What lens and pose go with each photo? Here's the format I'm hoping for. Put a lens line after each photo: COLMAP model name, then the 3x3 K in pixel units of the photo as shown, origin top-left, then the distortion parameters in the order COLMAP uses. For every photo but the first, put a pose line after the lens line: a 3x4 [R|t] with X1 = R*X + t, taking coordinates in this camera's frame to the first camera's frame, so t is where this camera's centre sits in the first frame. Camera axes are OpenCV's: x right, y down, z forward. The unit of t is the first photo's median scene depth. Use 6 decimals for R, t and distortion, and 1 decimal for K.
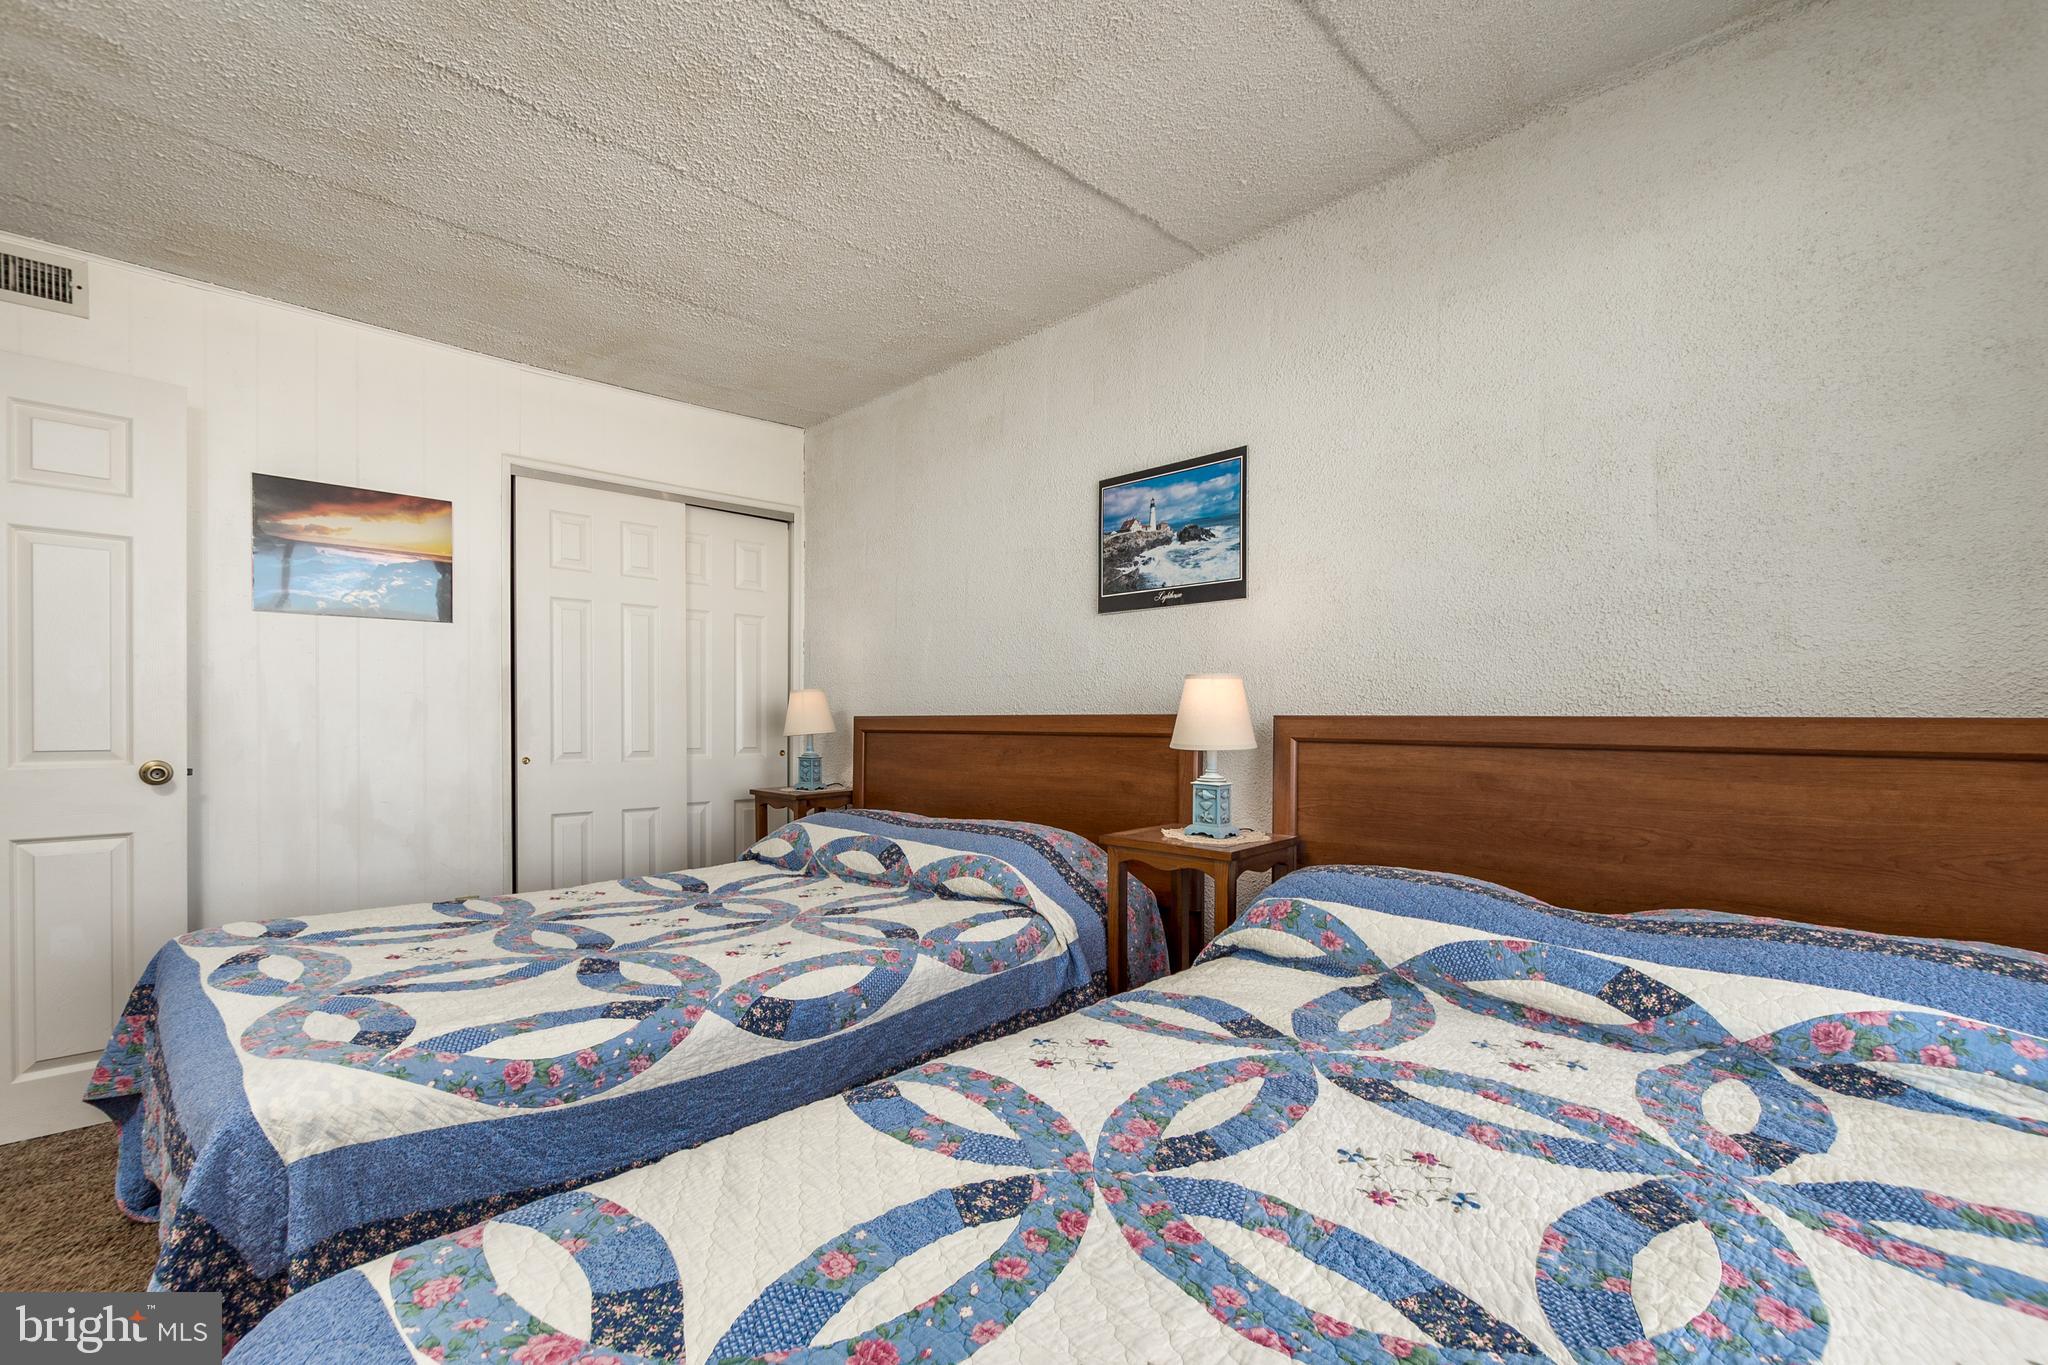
lens RADIAL K [[886.2, 0, 1025.1], [0, 886.2, 718.5], [0, 0, 1]] dist [0.016982, 0.000199]
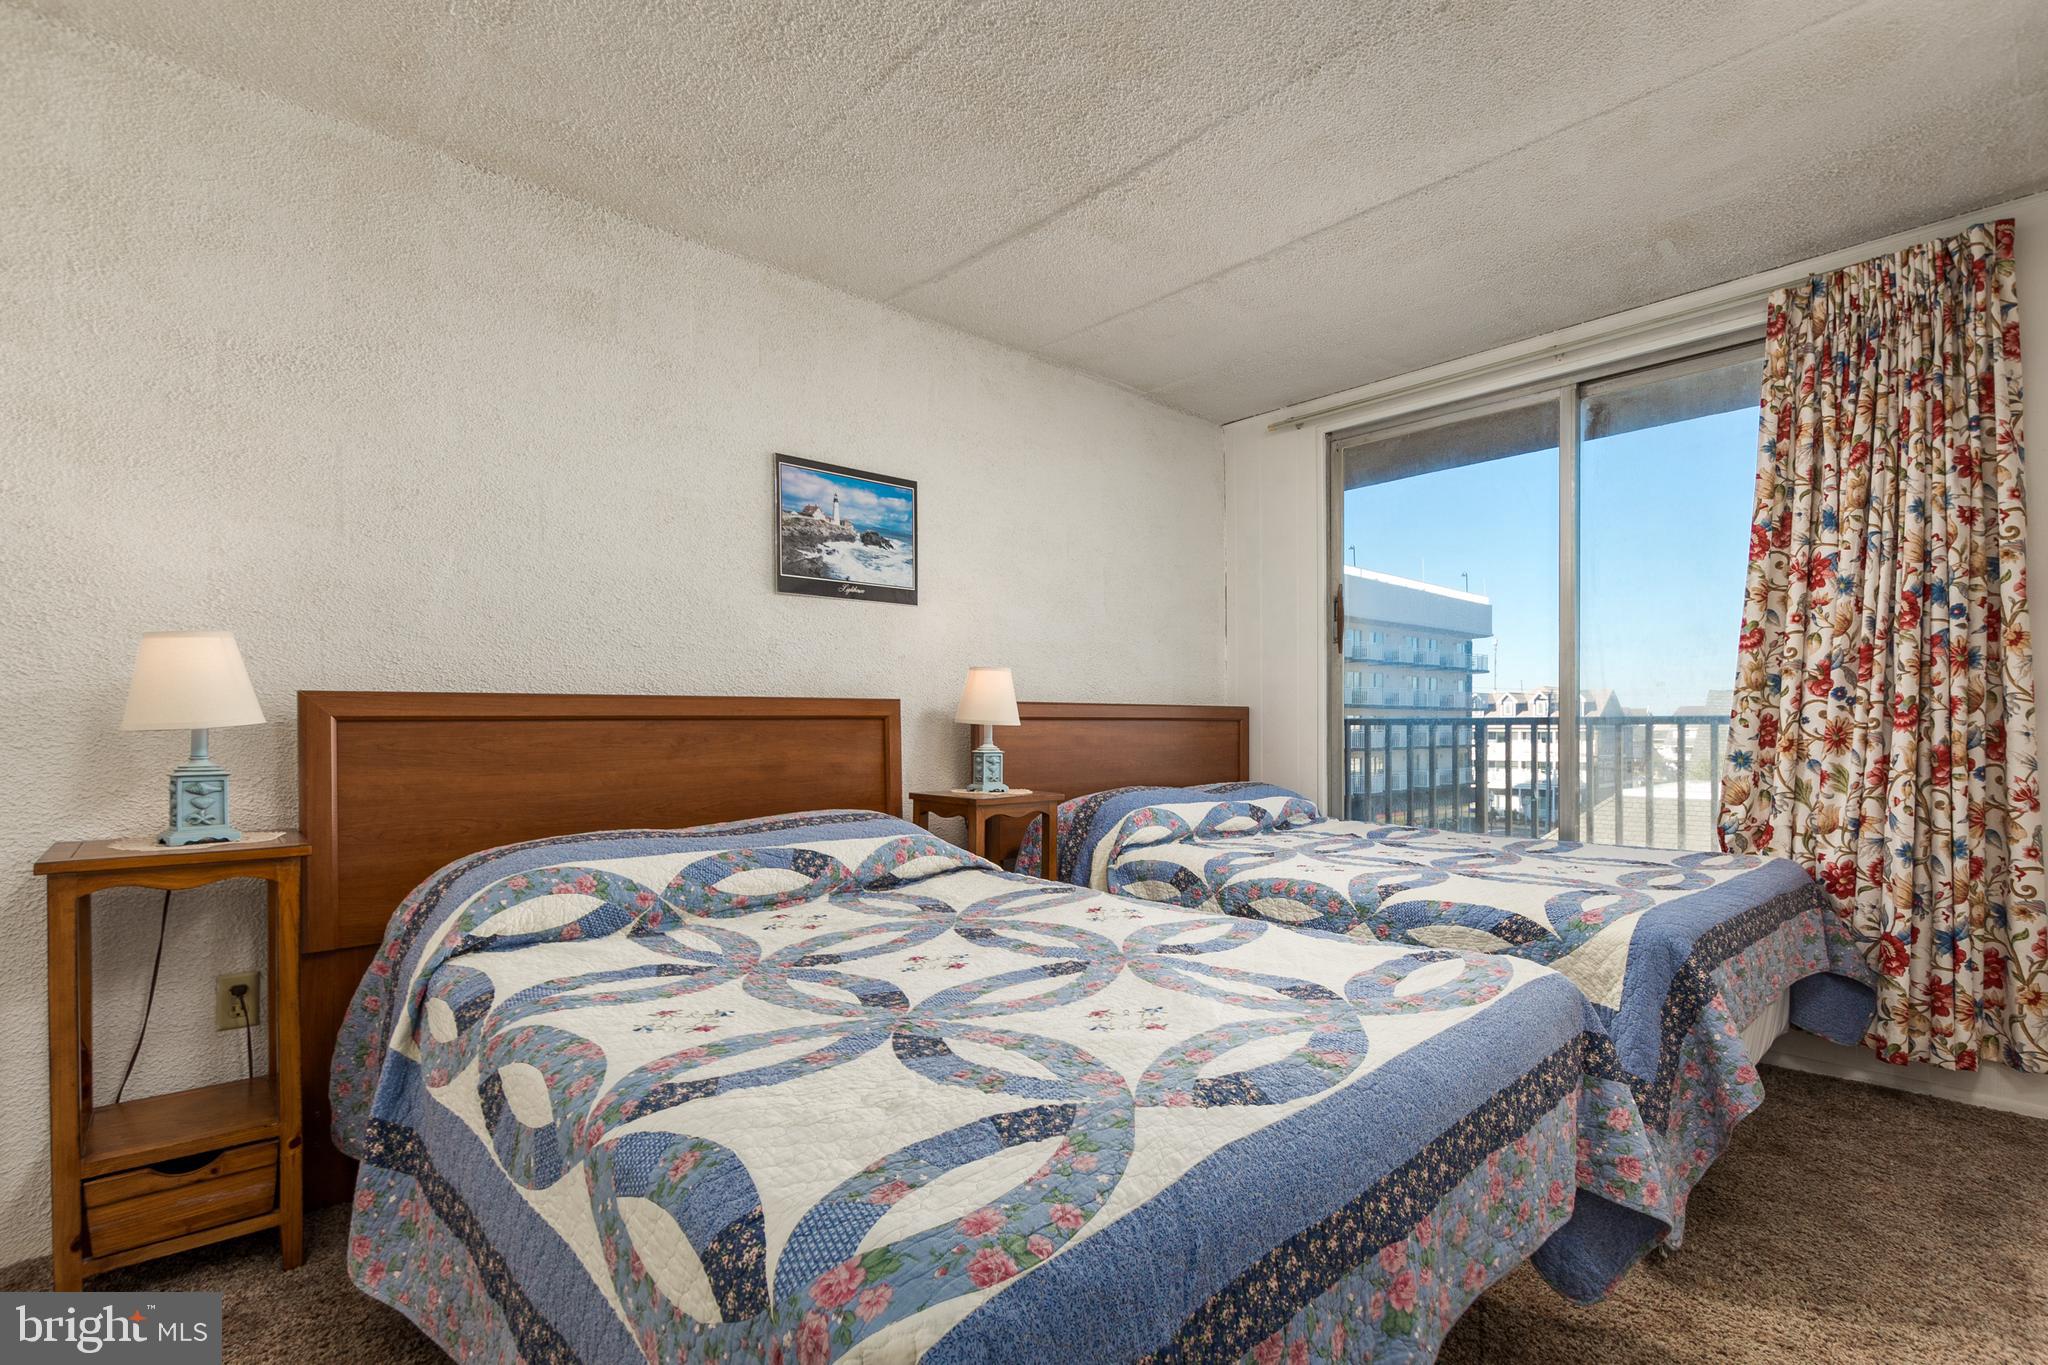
lens RADIAL K [[935.6, 0, 1021.6], [0, 935.6, 724.0], [0, 0, 1]] dist [0.001242, 0.000174]
pose [[0.077141, -0.005299, 0.997006, -0.970858], [0.003352, 0.999982, 0.005056, 0.021148], [-0.997015, 0.002952, 0.077158, 0.710144]]
